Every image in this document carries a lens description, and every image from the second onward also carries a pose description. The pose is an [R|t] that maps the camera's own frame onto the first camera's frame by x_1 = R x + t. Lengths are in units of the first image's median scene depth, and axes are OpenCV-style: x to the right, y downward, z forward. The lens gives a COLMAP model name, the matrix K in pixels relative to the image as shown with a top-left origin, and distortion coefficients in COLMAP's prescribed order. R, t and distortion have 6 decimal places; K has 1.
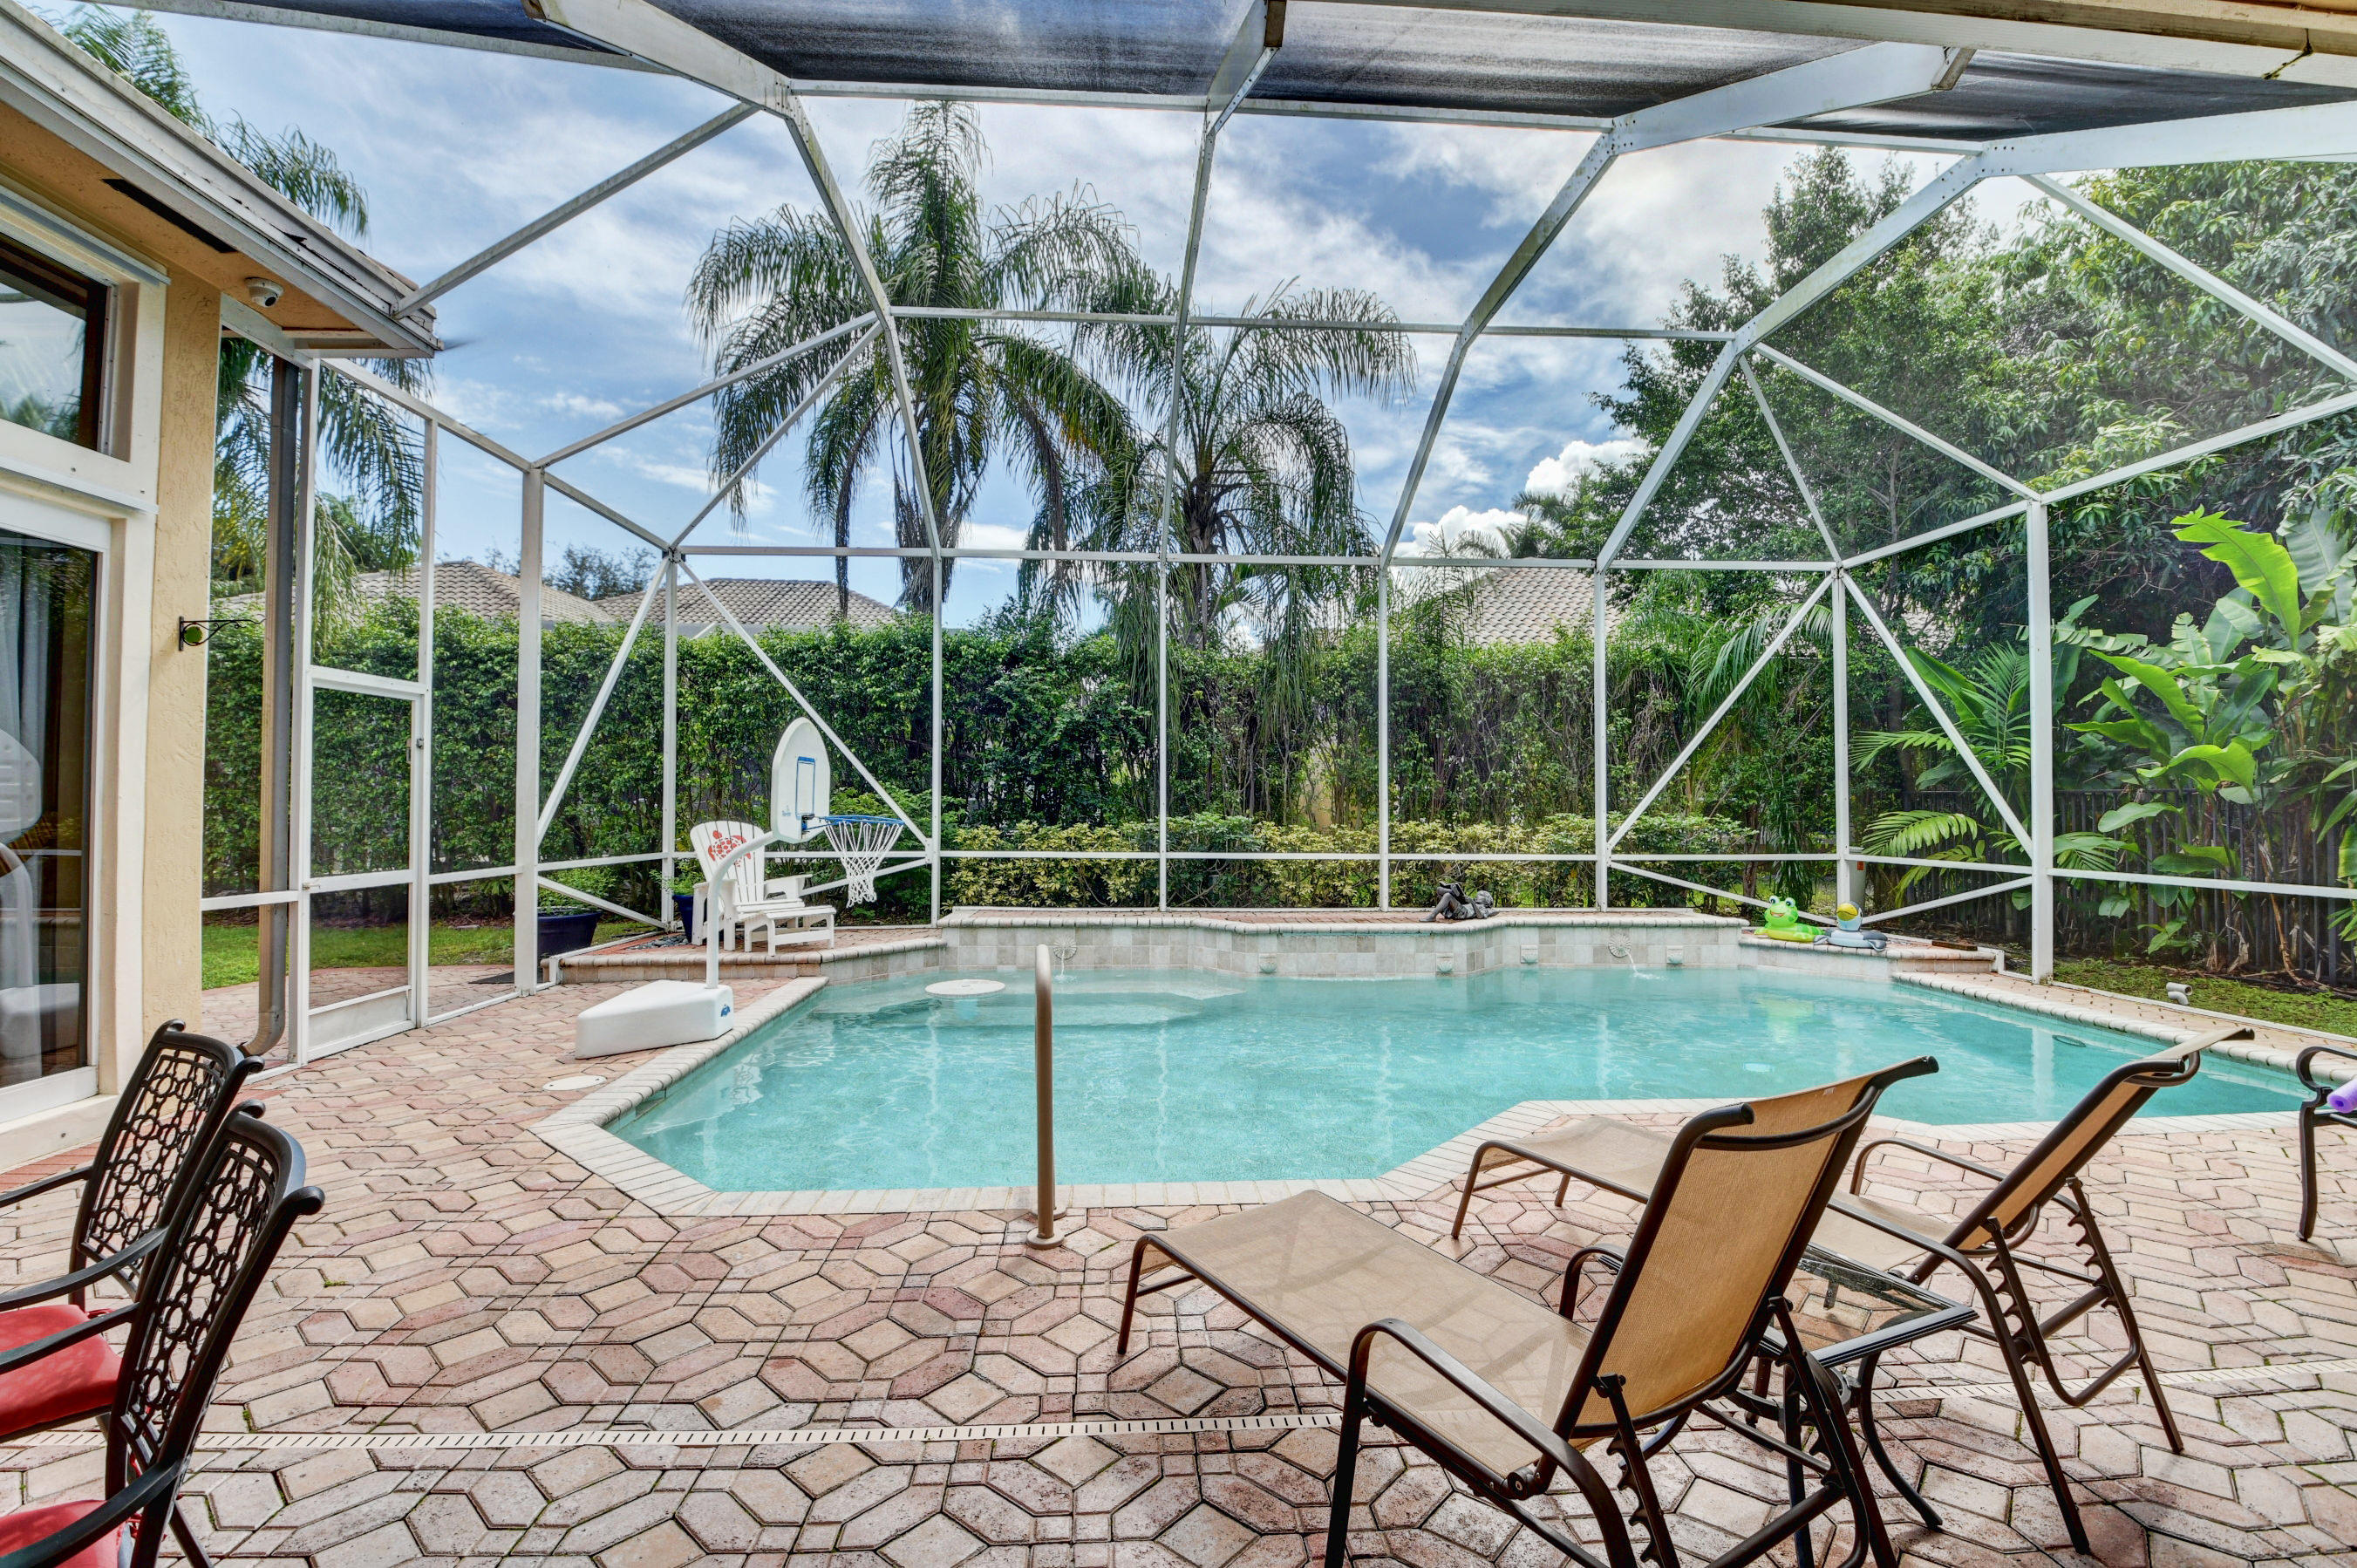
lens RADIAL K [[1031.9, 0, 1190.6], [0, 1031.9, 782.9], [0, 0, 1]] dist [0.005166, -0.015710]
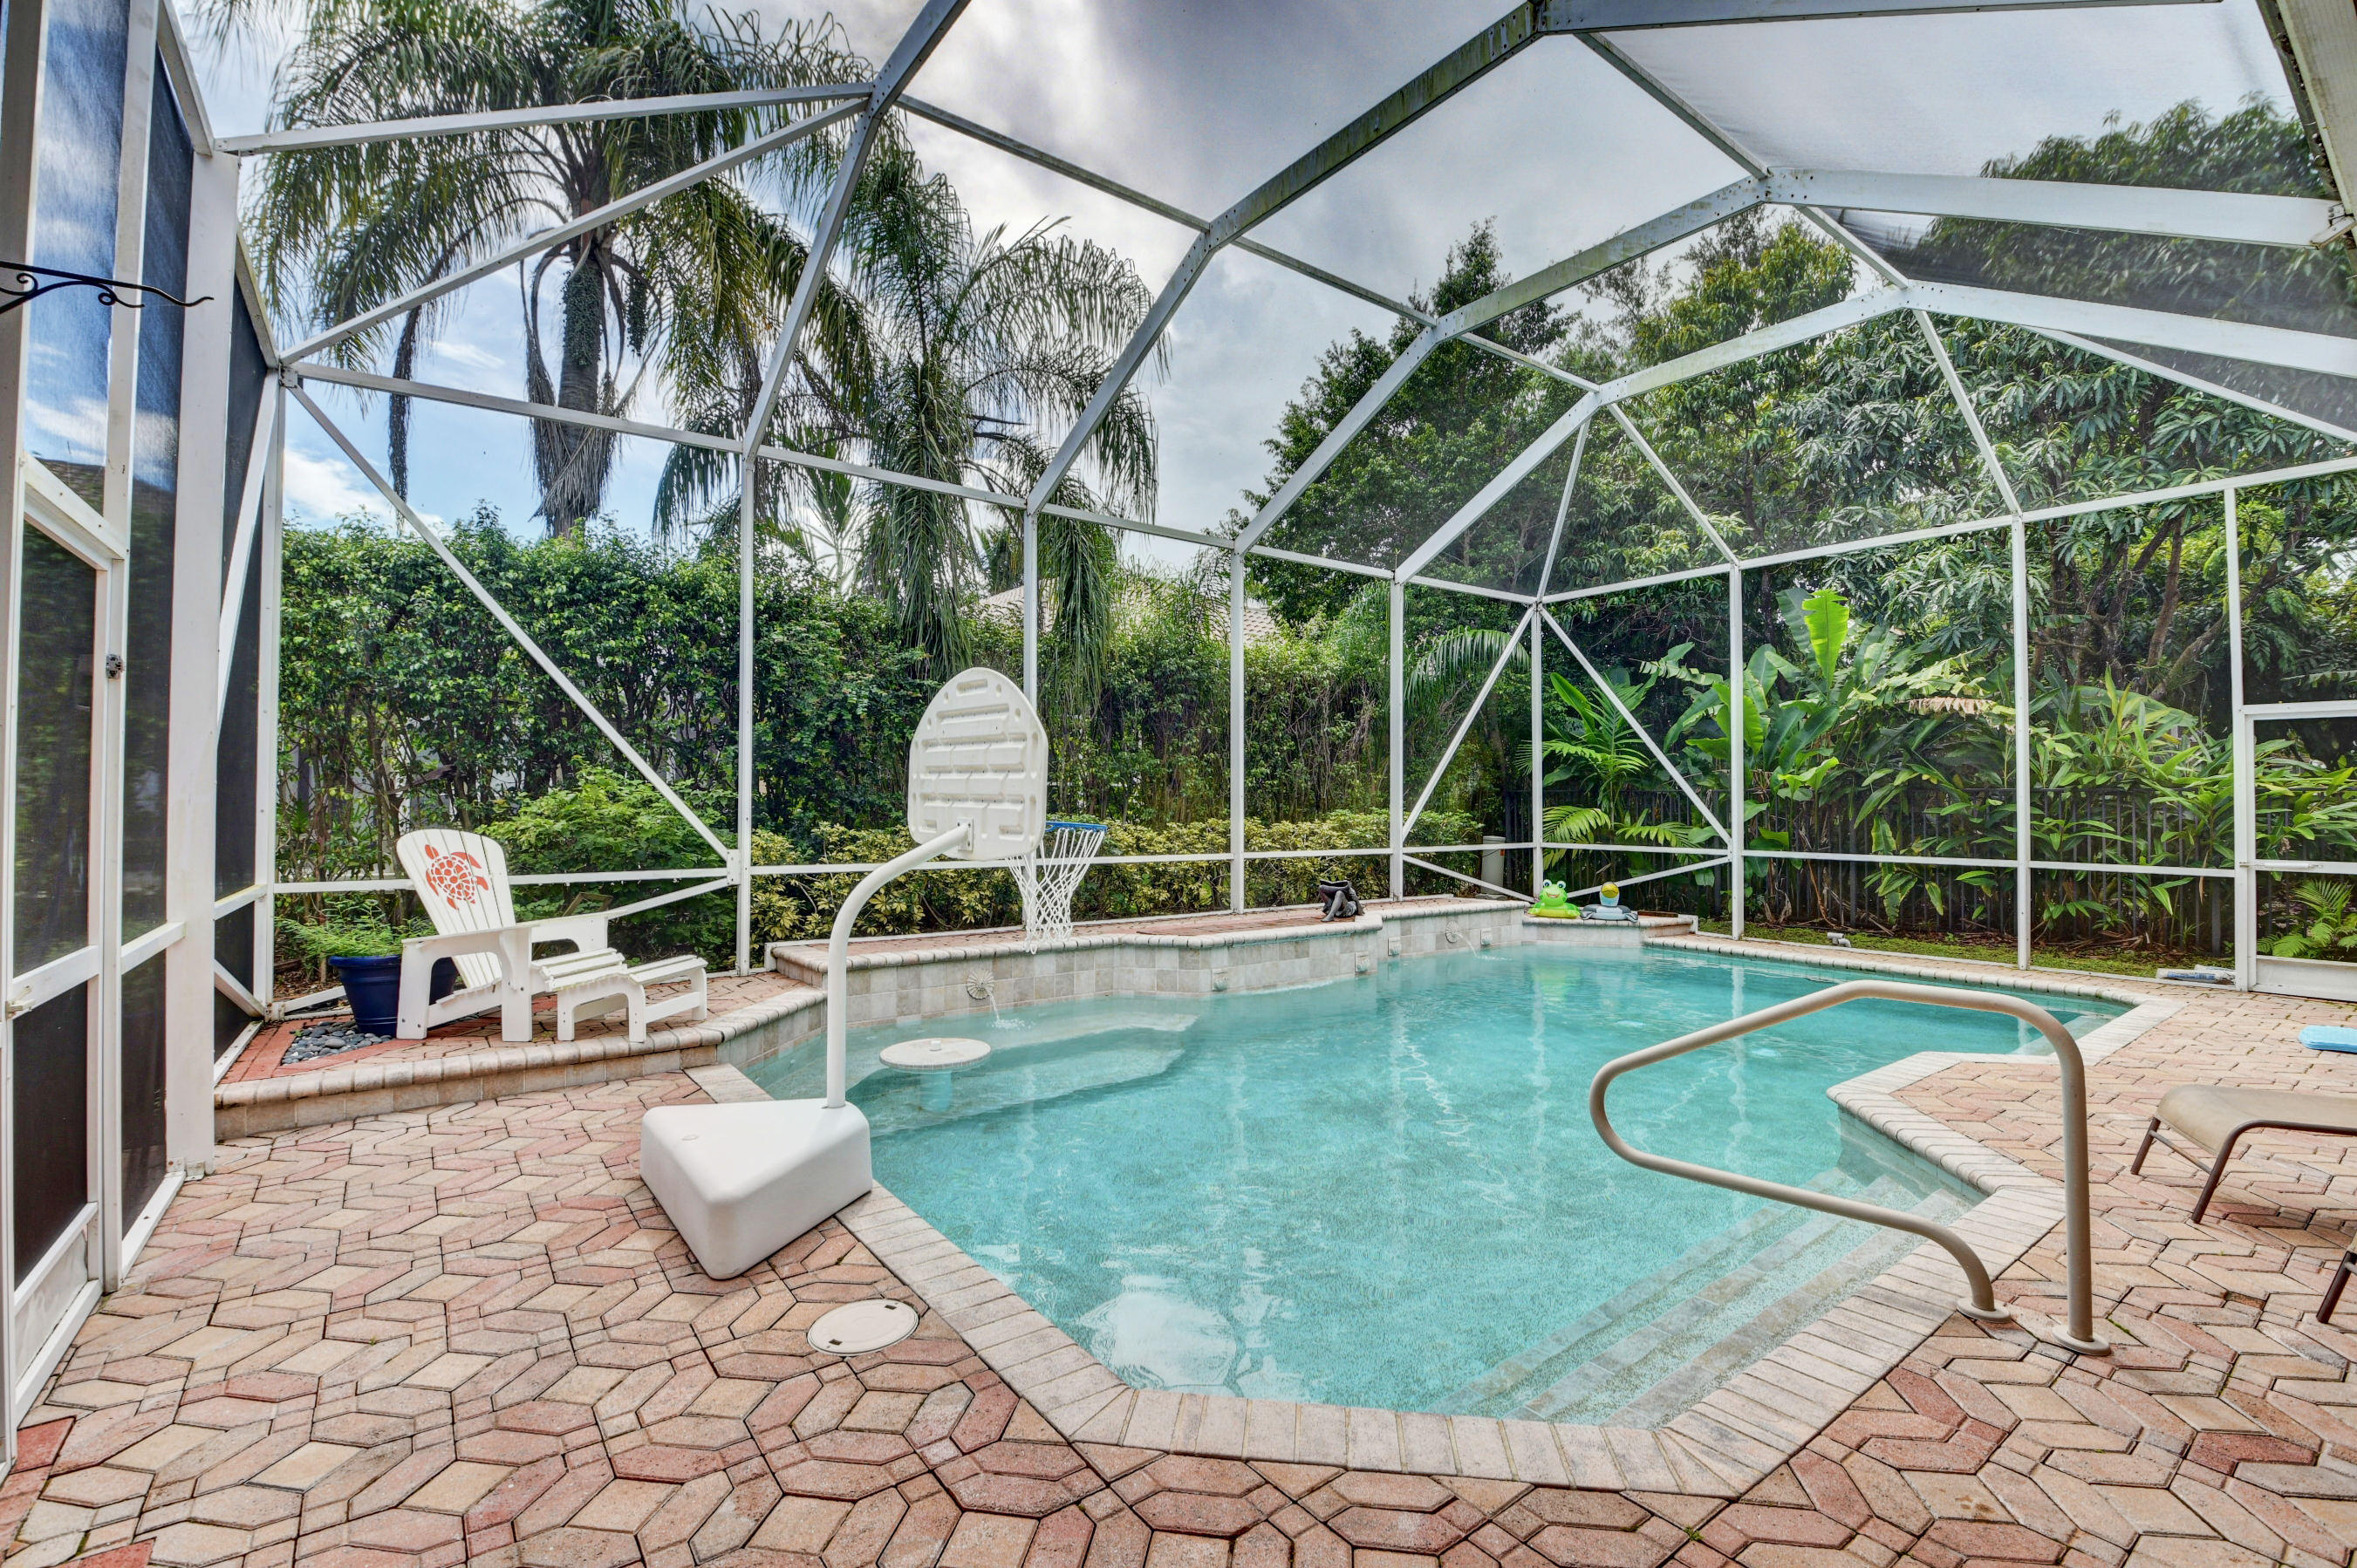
lens RADIAL K [[1031.7, 0, 1174.9], [0, 1031.7, 779.8], [0, 0, 1]] dist [0.005166, -0.015710]
pose [[0.839609, 0.010839, 0.543083, -0.421952], [-0.011901, 0.999928, -0.001557, 0.003501], [-0.543061, -0.005156, 0.839677, 0.258228]]
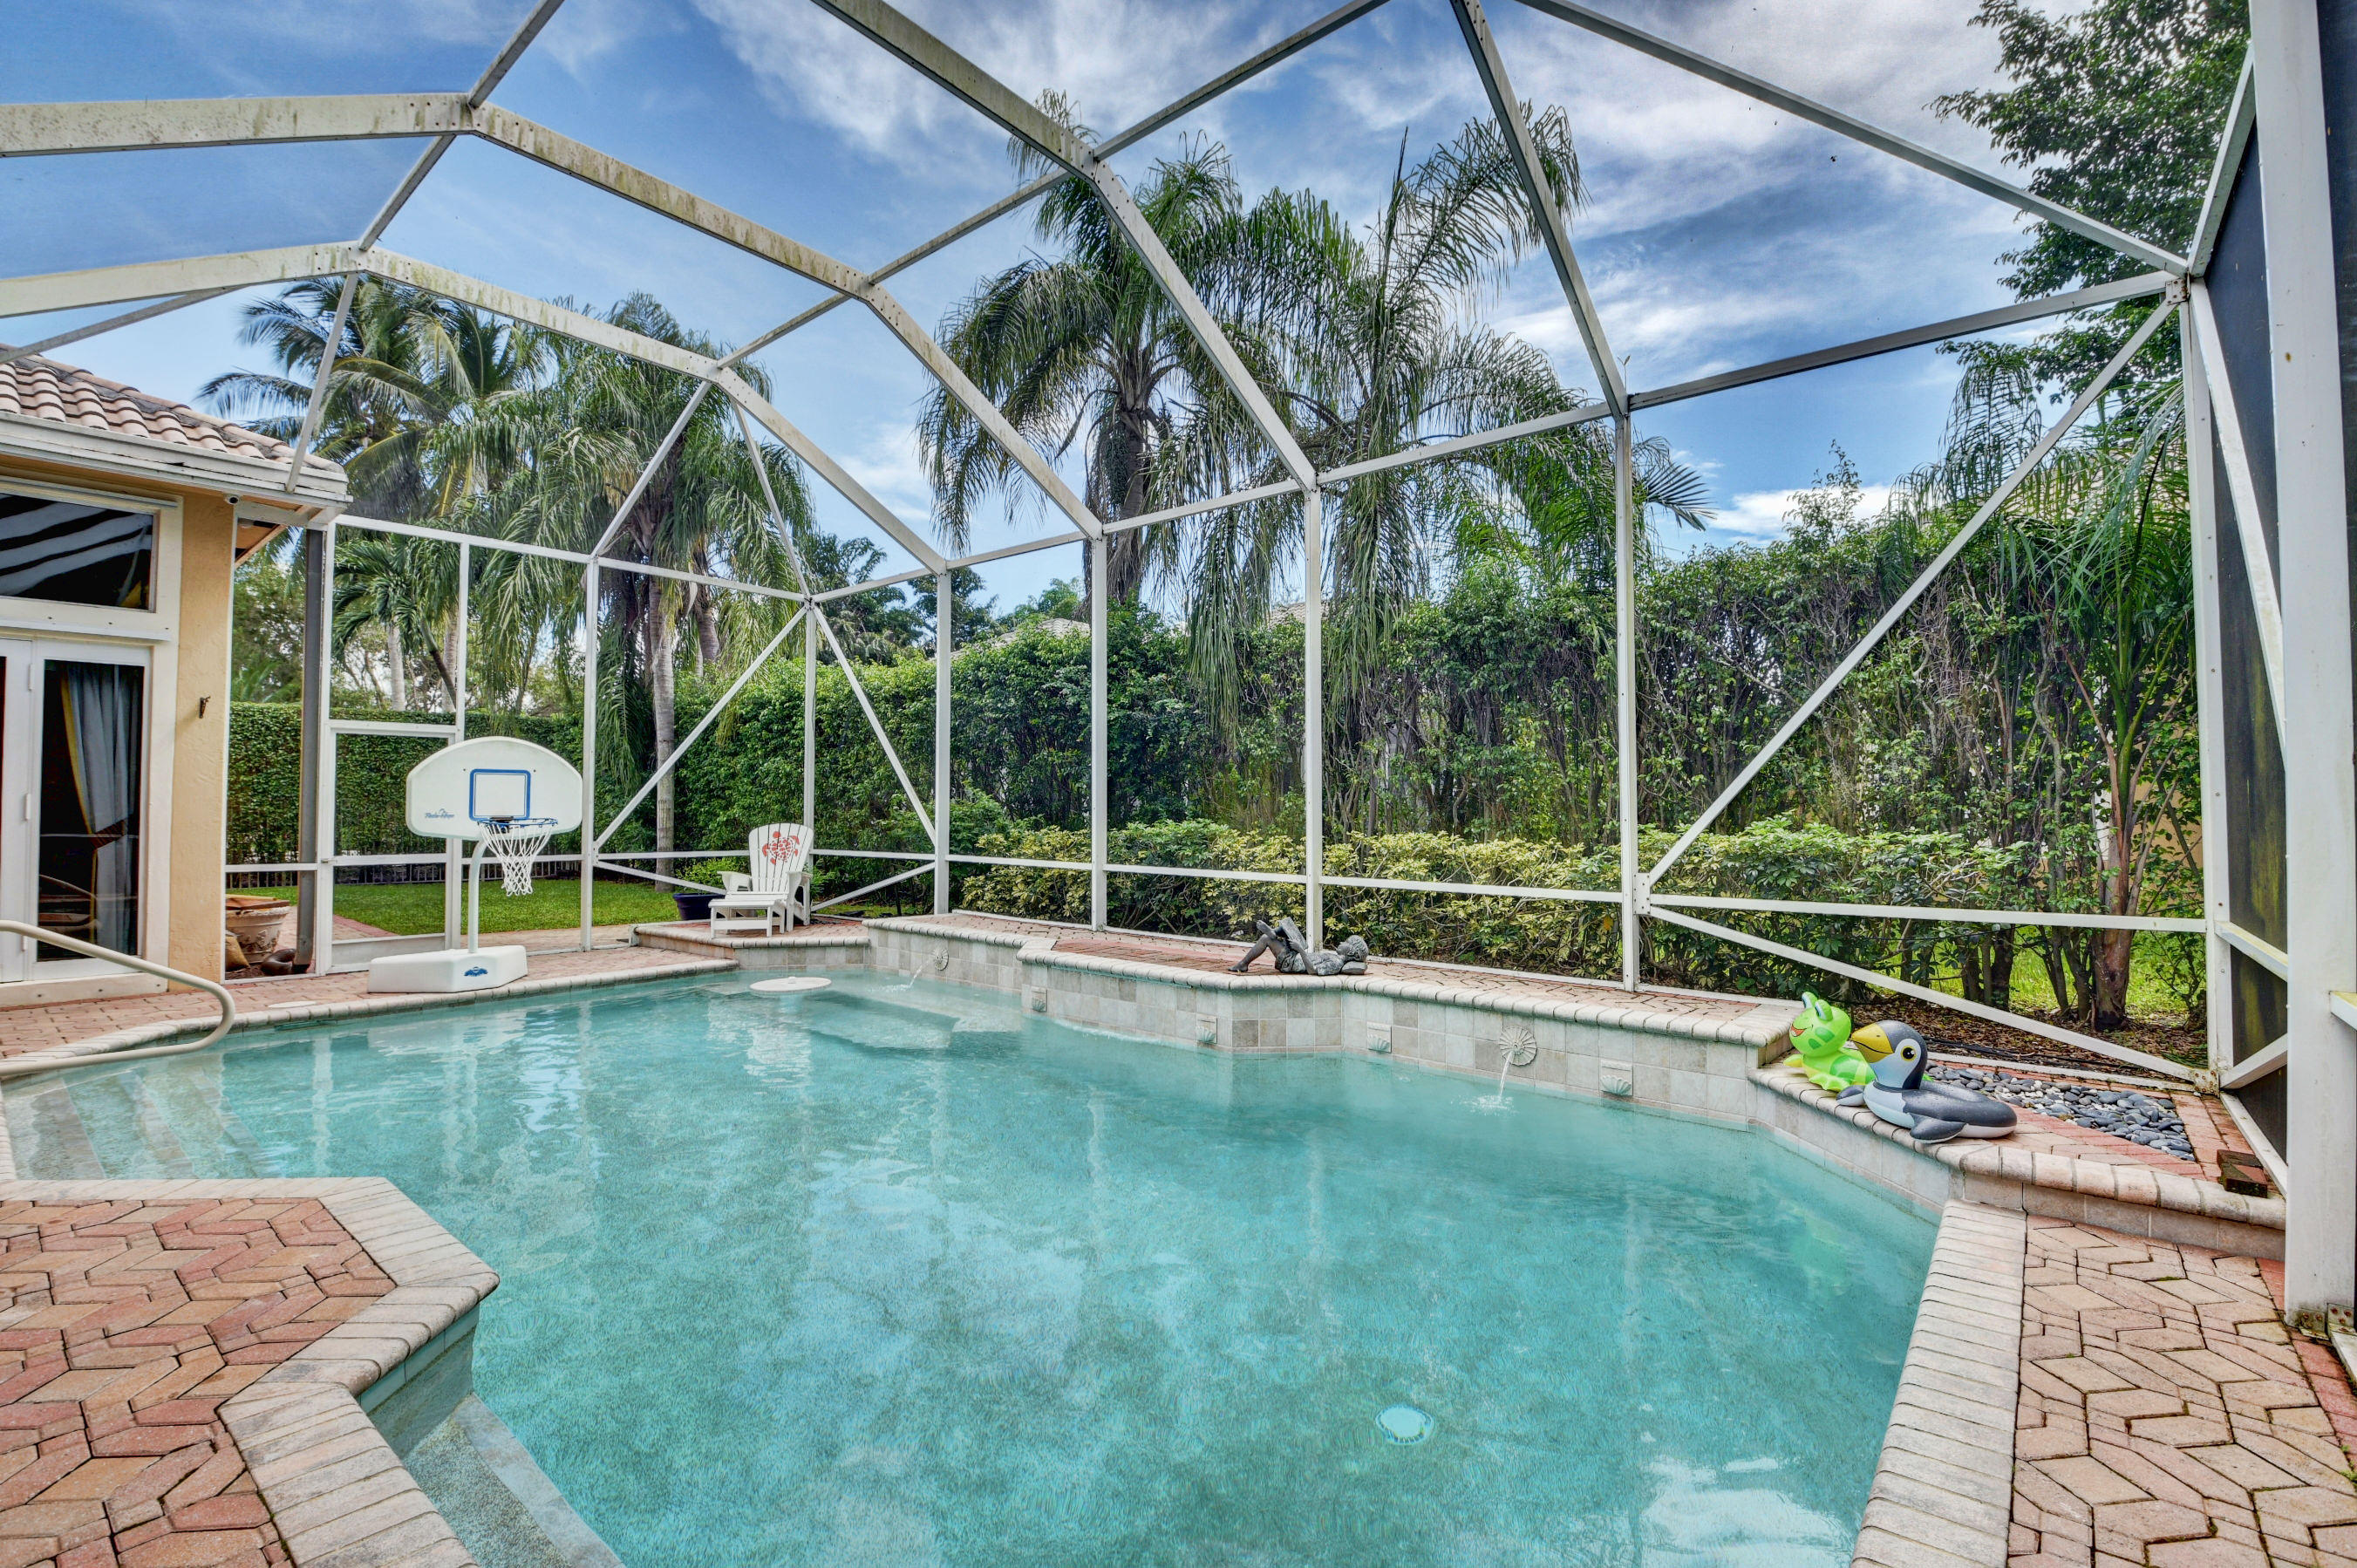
lens RADIAL K [[1031.9, 0, 1178.0], [0, 1031.9, 774.9], [0, 0, 1]] dist [0.005166, -0.015710]
pose [[0.727666, -0.024134, -0.685507, 0.695172], [0.014058, 0.999696, -0.020273, 0.011099], [0.685788, 0.005116, 0.727784, 0.442771]]
